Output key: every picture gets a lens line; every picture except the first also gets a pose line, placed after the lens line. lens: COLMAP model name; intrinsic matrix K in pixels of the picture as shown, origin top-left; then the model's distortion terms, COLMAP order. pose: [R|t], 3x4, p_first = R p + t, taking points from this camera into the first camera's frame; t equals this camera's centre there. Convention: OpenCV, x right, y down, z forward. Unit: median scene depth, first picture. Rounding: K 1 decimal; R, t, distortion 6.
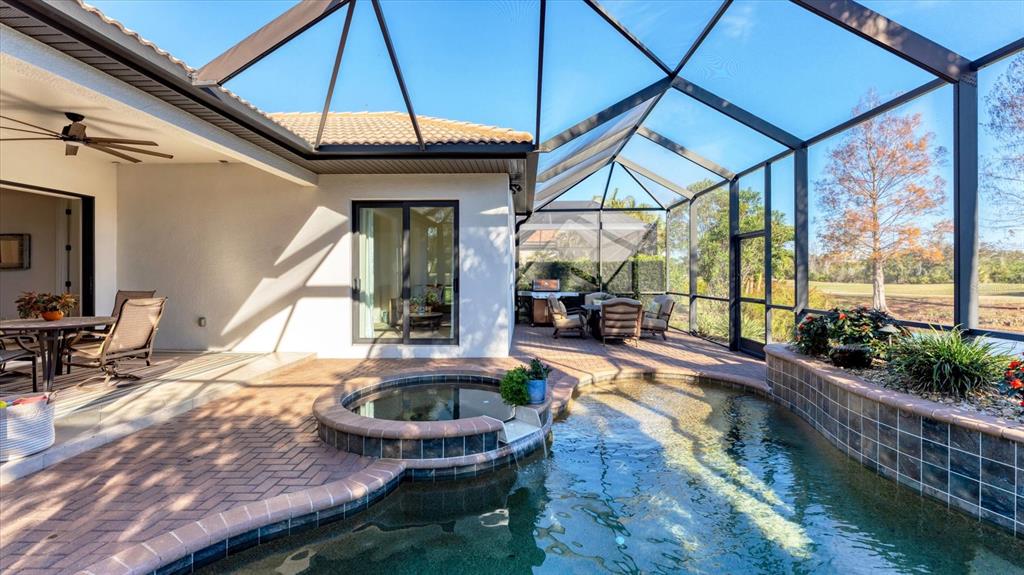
lens RADIAL K [[423.6, 0, 517.9], [0, 423.6, 273.7], [0, 0, 1]] dist [0.000704, -0.000171]
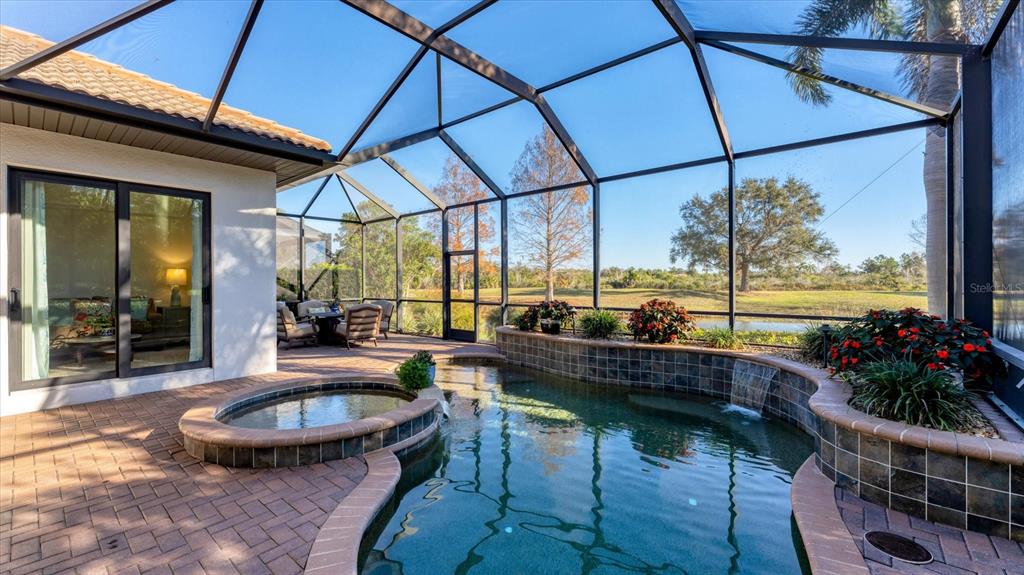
lens RADIAL K [[423.6, 0, 506.9], [0, 423.6, 280.6], [0, 0, 1]] dist [0.000704, -0.000171]
pose [[0.628591, 0.001084, 0.777735, -0.414586], [0.003025, 0.999988, -0.003839, 0.004124], [-0.777730, 0.004766, 0.628580, 0.025118]]
